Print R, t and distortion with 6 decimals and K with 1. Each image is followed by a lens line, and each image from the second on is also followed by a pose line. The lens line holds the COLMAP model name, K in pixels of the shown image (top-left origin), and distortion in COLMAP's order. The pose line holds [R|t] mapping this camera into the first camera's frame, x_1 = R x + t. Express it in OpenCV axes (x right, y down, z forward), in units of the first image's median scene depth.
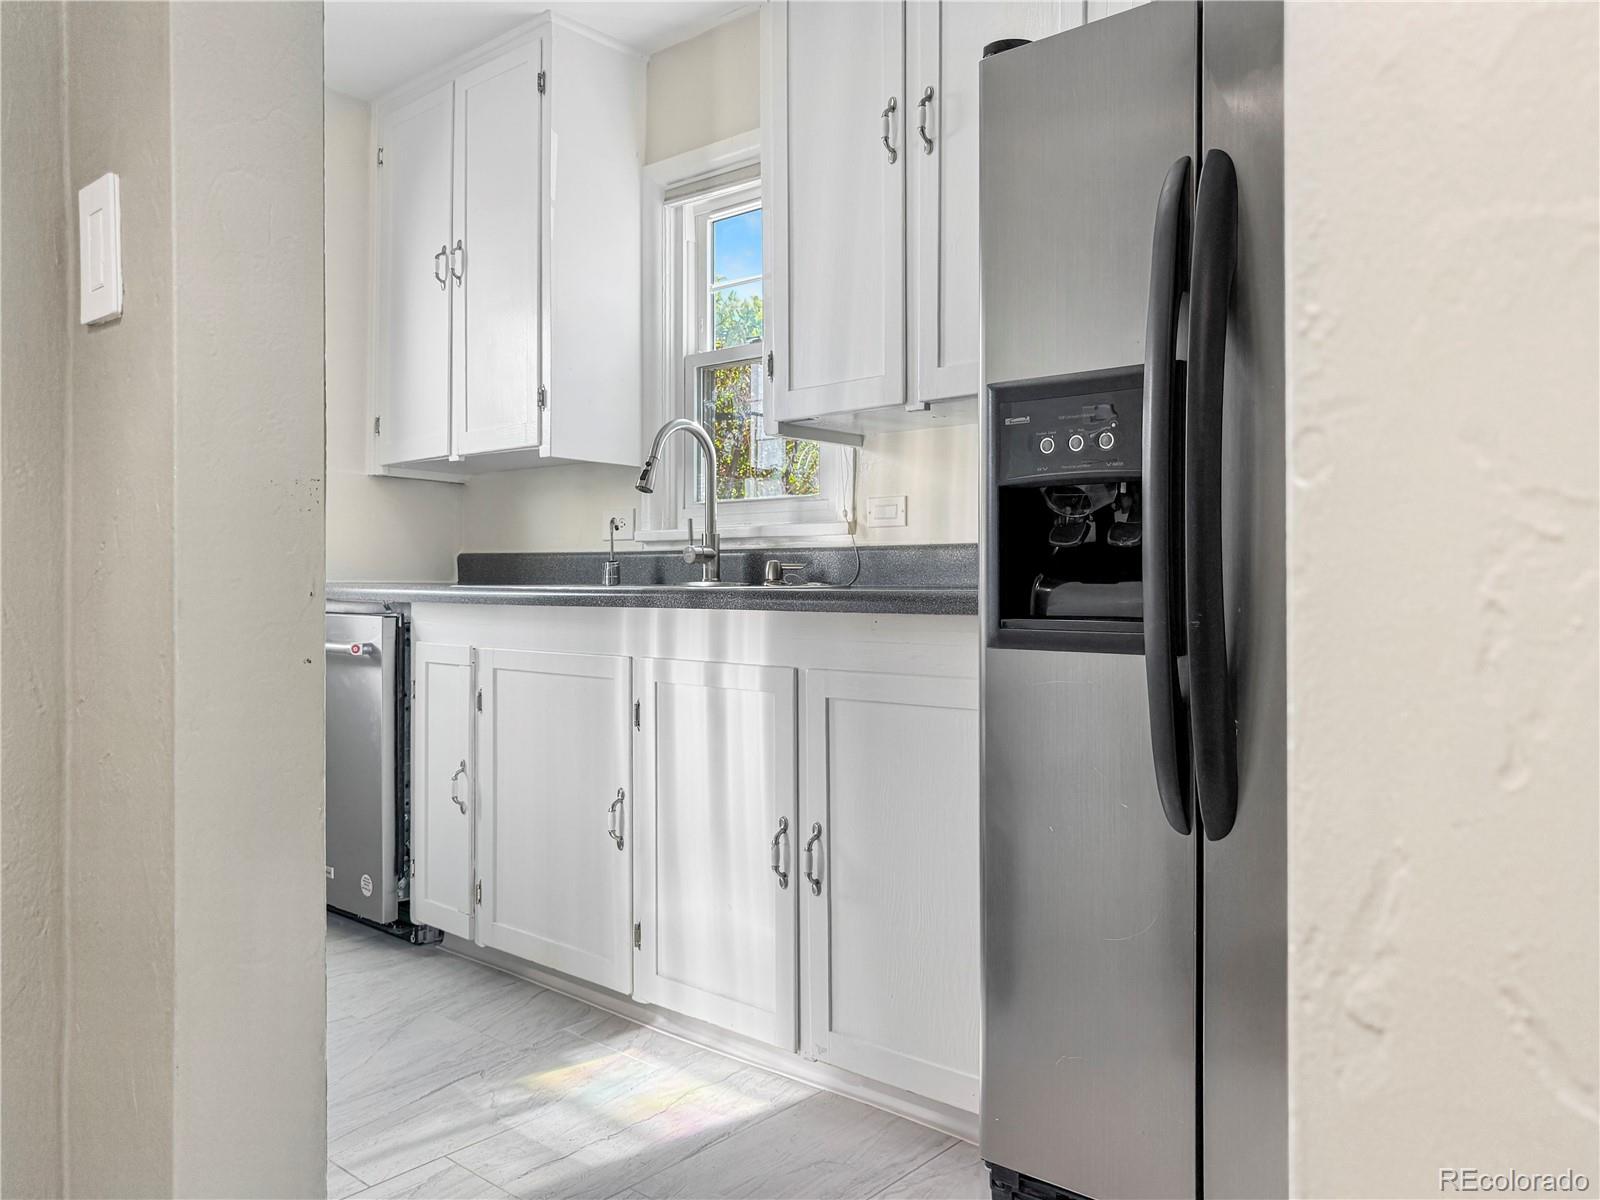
lens RADIAL K [[1177.4, 0, 795.8], [0, 1177.4, 590.6], [0, 0, 1]] dist [0.006494, 0.000531]
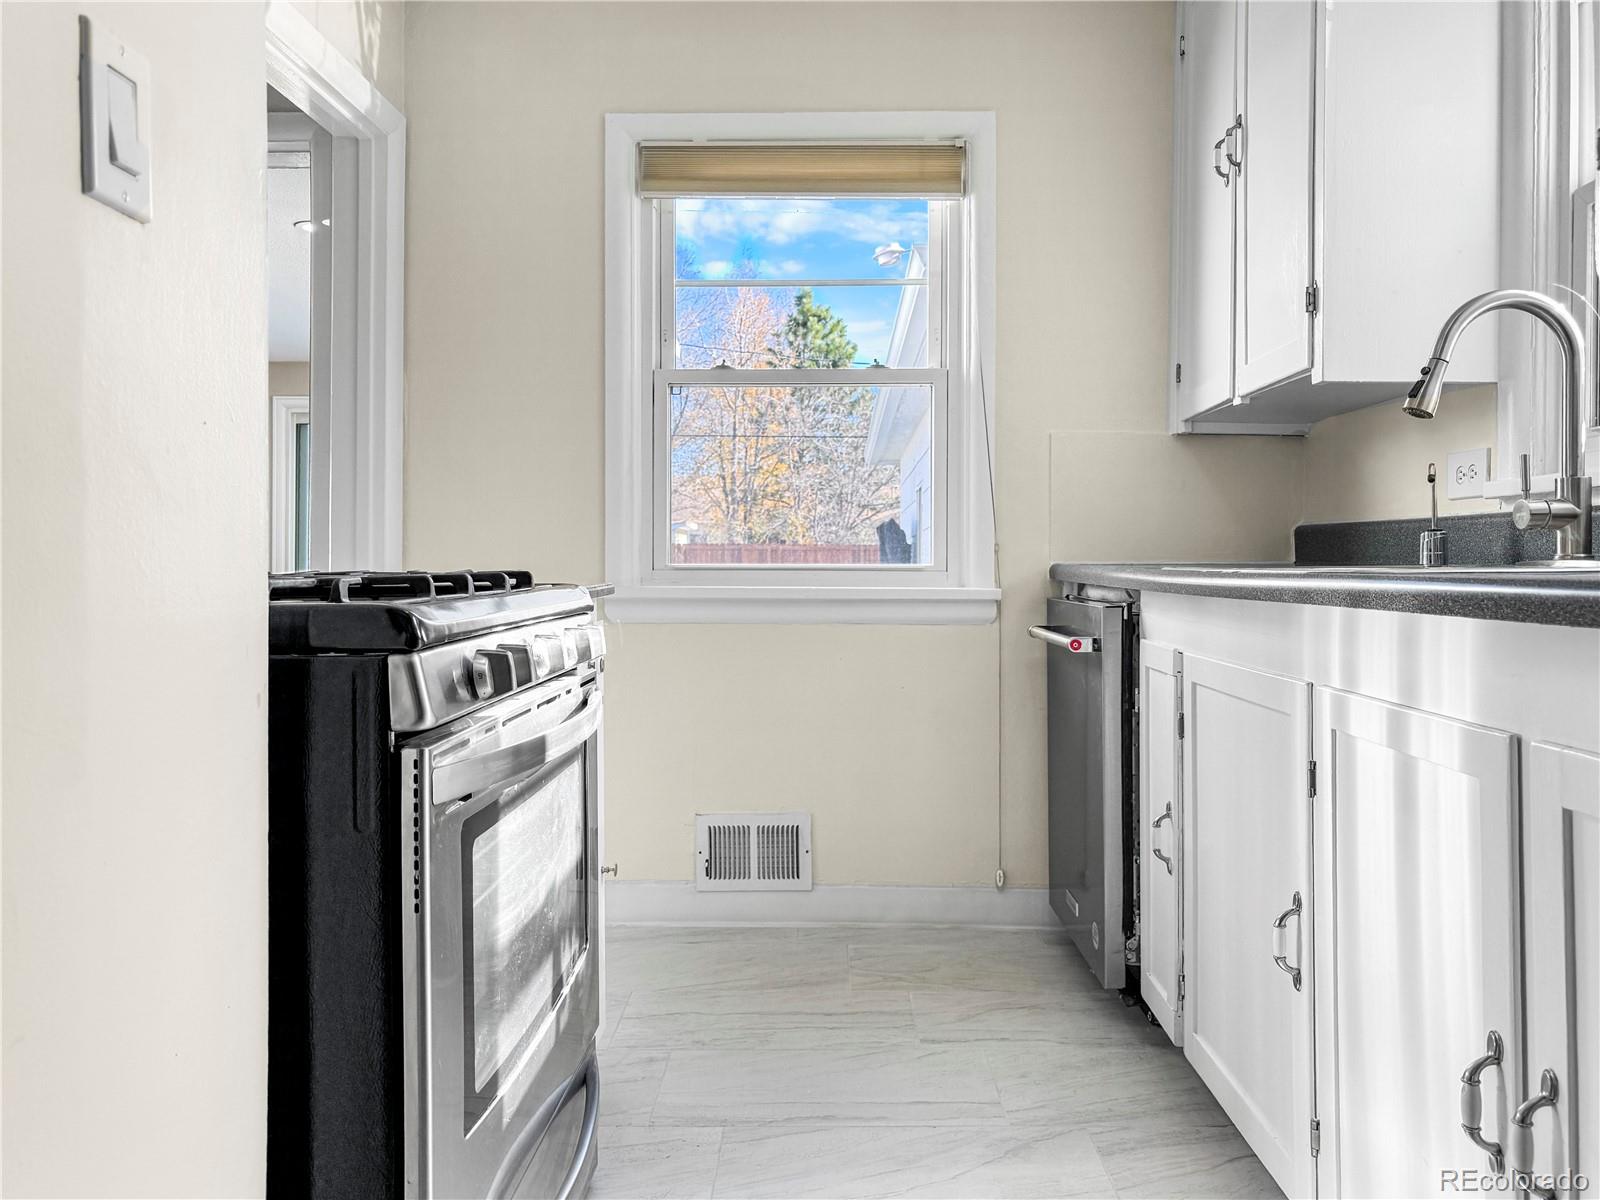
lens RADIAL K [[1175.7, 0, 800.3], [0, 1175.7, 567.8], [0, 0, 1]] dist [0.005149, 0.007887]
pose [[0.637490, -0.001727, -0.770456, 0.140900], [0.000144, 0.999998, -0.002122, -0.002471], [0.770458, 0.001242, 0.637489, 0.340635]]
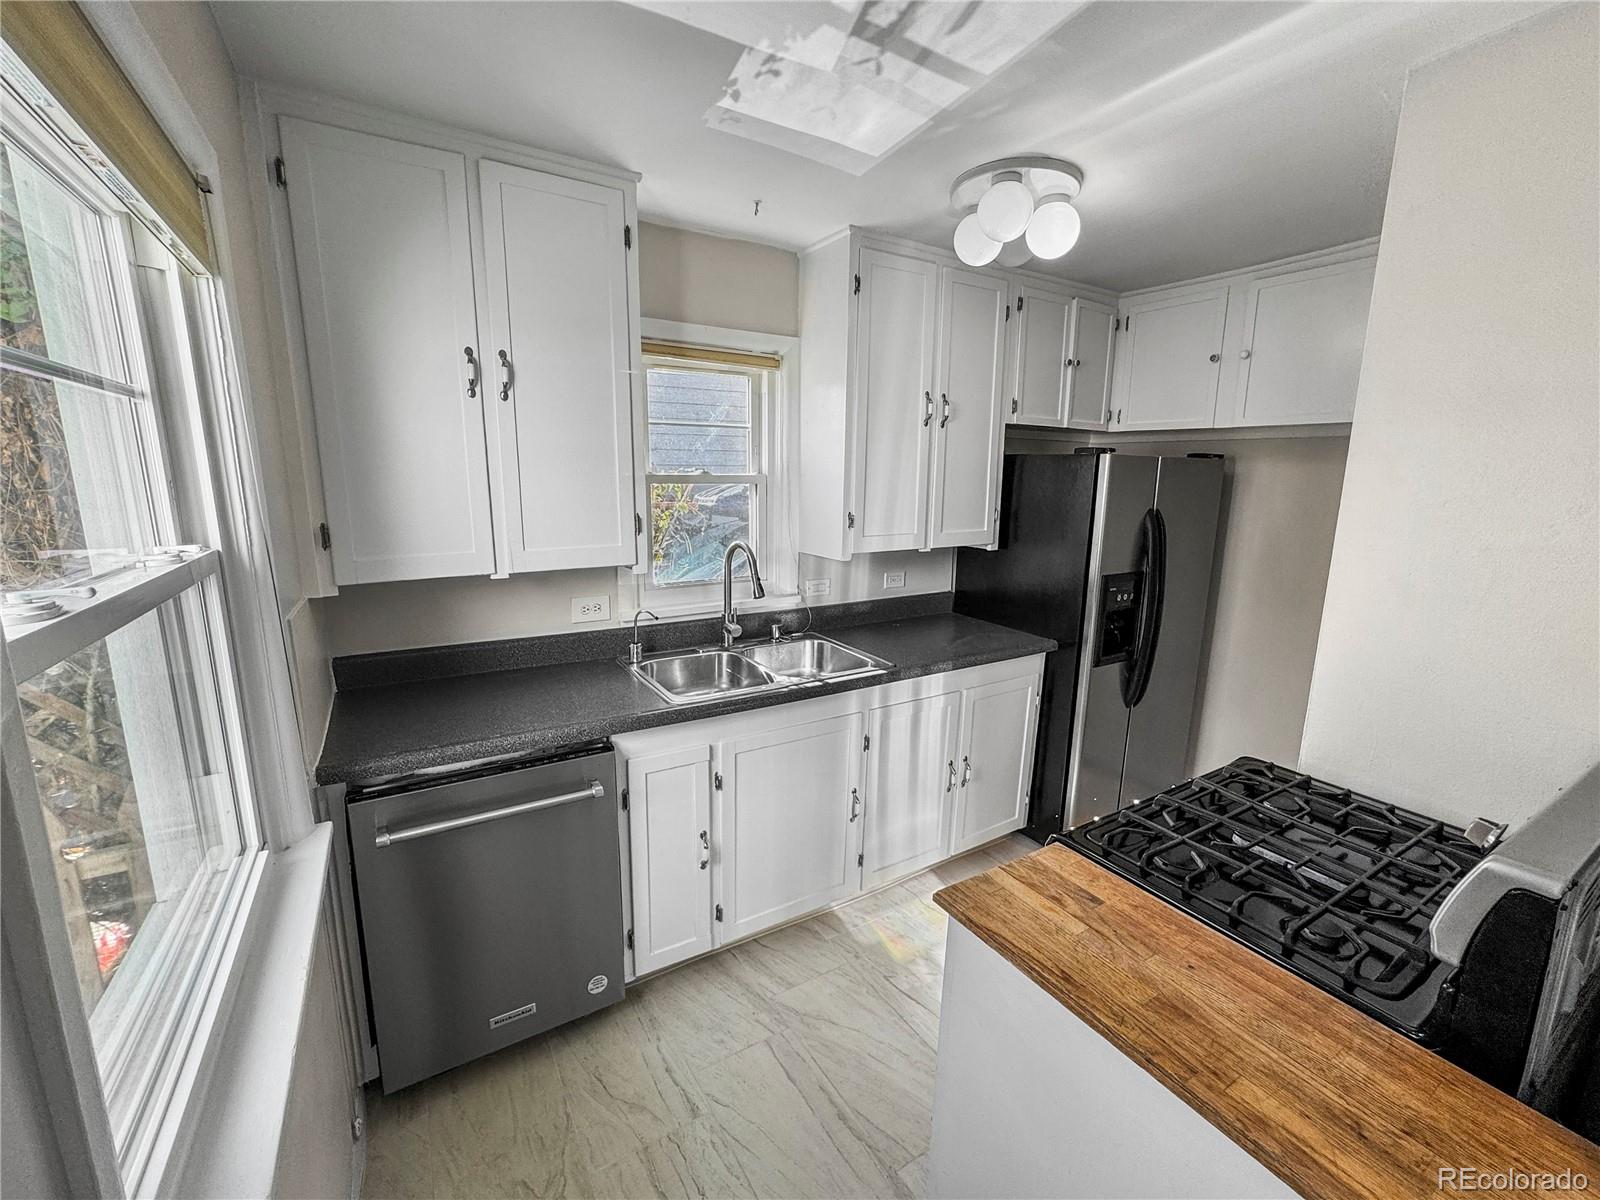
lens RADIAL K [[669.3, 0, 797.1], [0, 669.3, 597.5], [0, 0, 1]] dist [-0.045484, 0.026939]
pose [[0.305217, -0.175158, 0.936036, -0.866086], [-0.005361, 0.982607, 0.185621, -0.233956], [-0.952268, -0.061672, 0.298969, 0.695235]]
